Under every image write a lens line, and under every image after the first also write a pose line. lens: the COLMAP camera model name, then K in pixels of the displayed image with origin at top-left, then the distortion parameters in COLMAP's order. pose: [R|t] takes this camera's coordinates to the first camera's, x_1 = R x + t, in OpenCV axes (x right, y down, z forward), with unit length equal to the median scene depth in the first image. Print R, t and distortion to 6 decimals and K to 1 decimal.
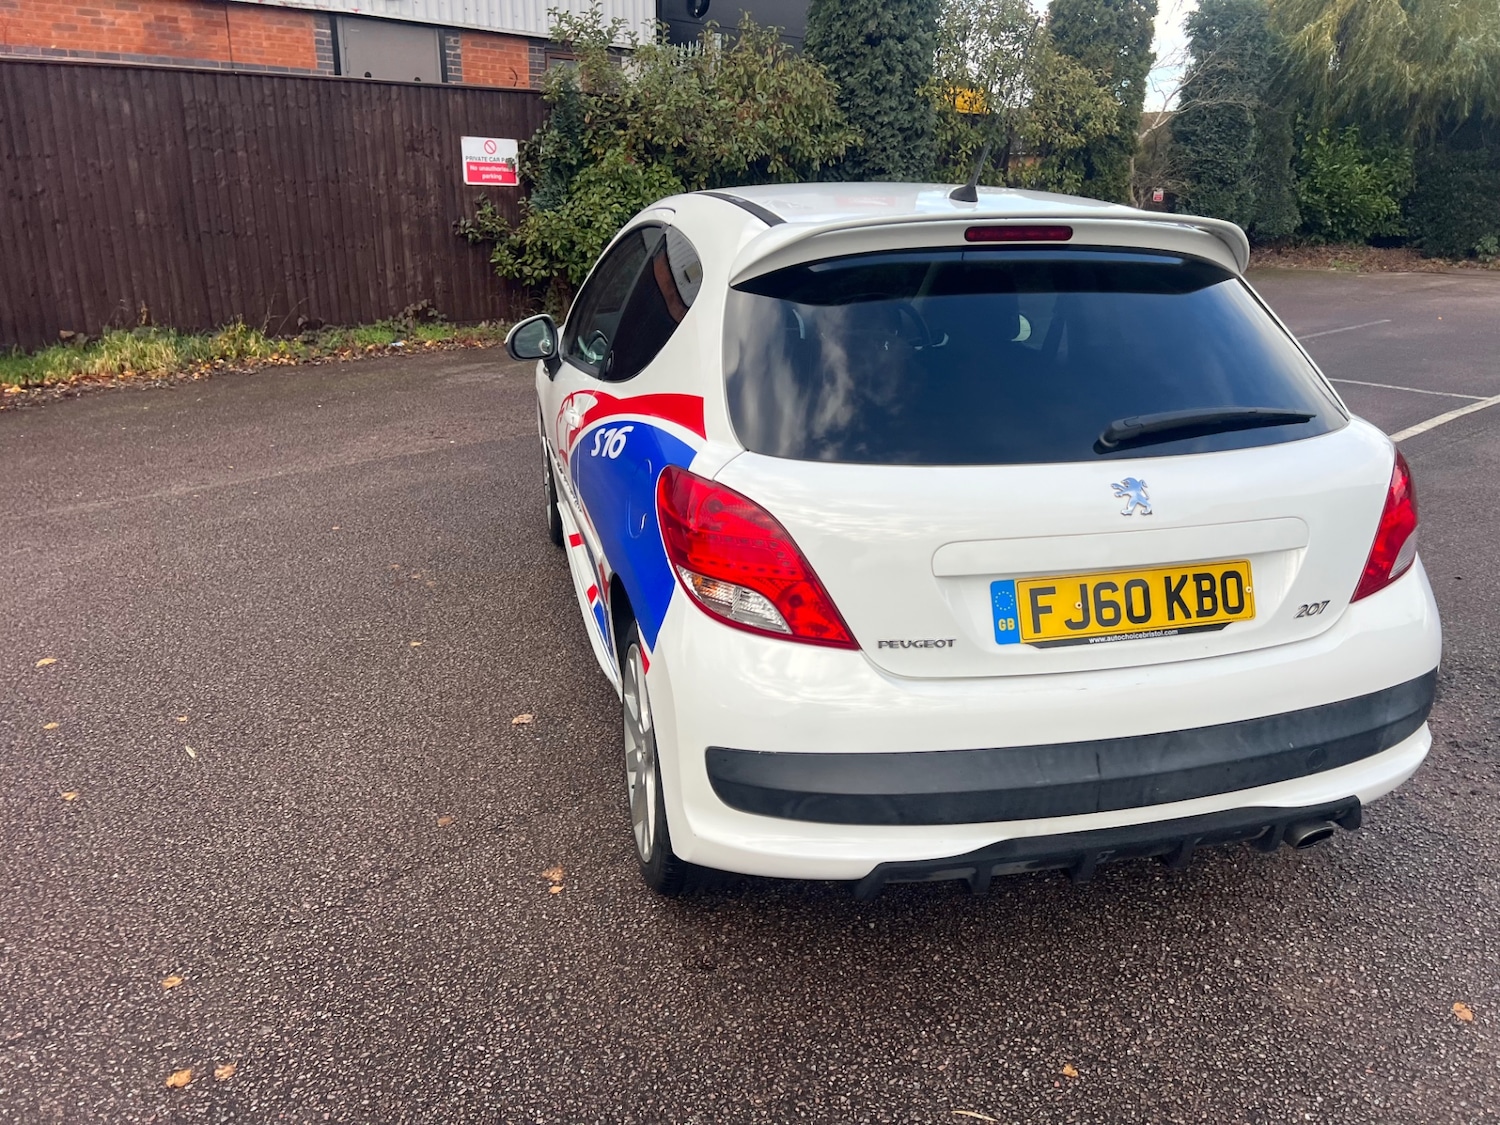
lens RADIAL K [[1131.4, 0, 762.3], [0, 1131.4, 558.7], [0, 0, 1]] dist [0.056983, -0.068875]
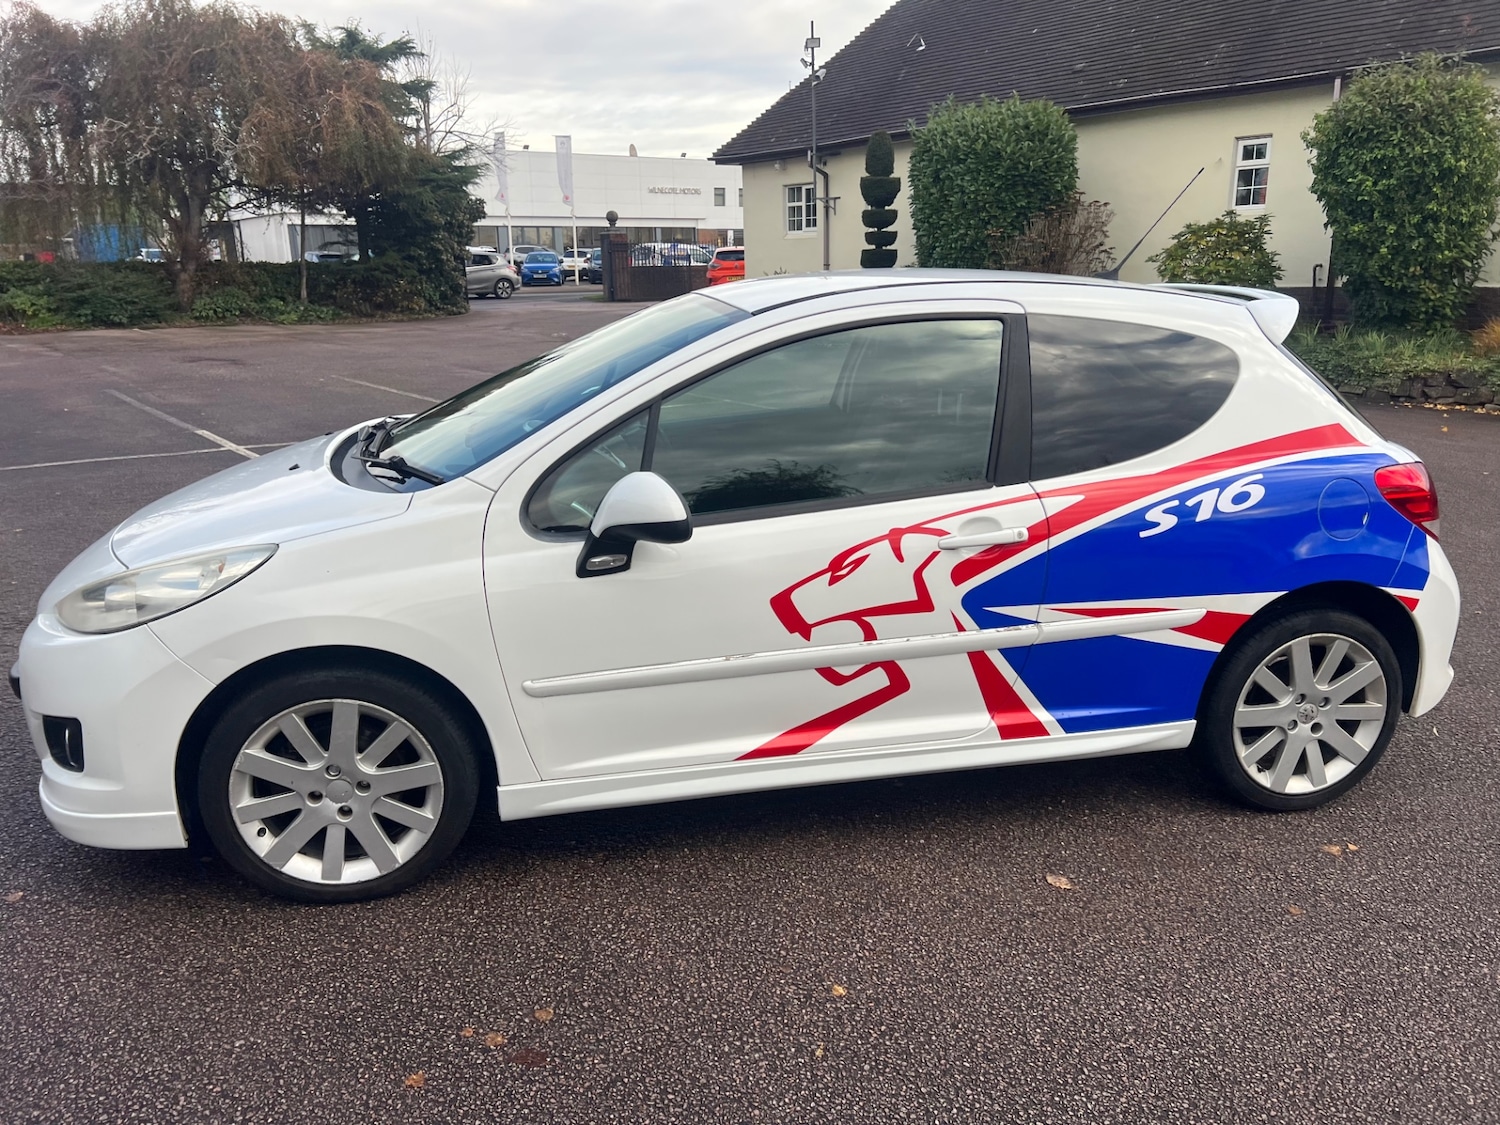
lens RADIAL K [[1123.6, 0, 762.3], [0, 1123.6, 561.8], [0, 0, 1]] dist [0.050243, -0.049885]
pose [[0.057914, -0.270284, 0.961037, -0.298158], [0.308360, 0.920424, 0.240280, -0.108830], [-0.949505, 0.282430, 0.136650, 0.310391]]
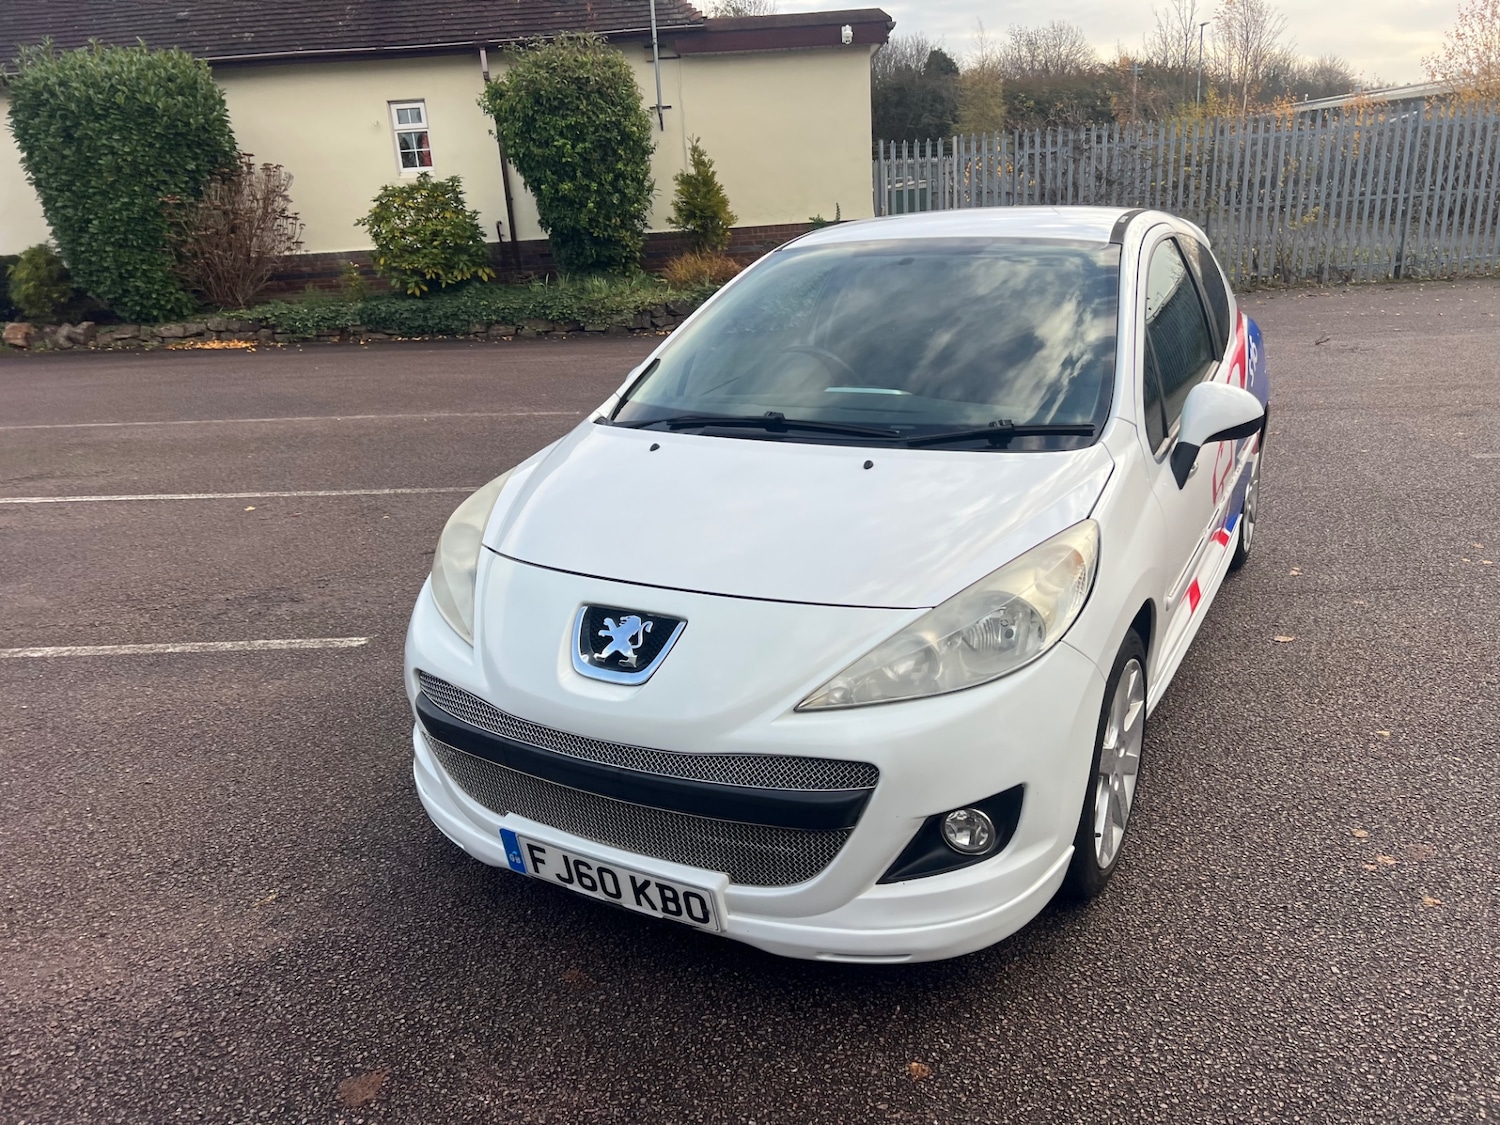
lens RADIAL K [[1128.2, 0, 765.2], [0, 1128.2, 555.9], [0, 0, 1]] dist [0.048773, -0.054323]
pose [[-0.722555, -0.186443, 0.665698, -0.181309], [0.250165, 0.827169, 0.503198, -0.204659], [-0.644462, 0.530123, -0.551034, 0.594981]]
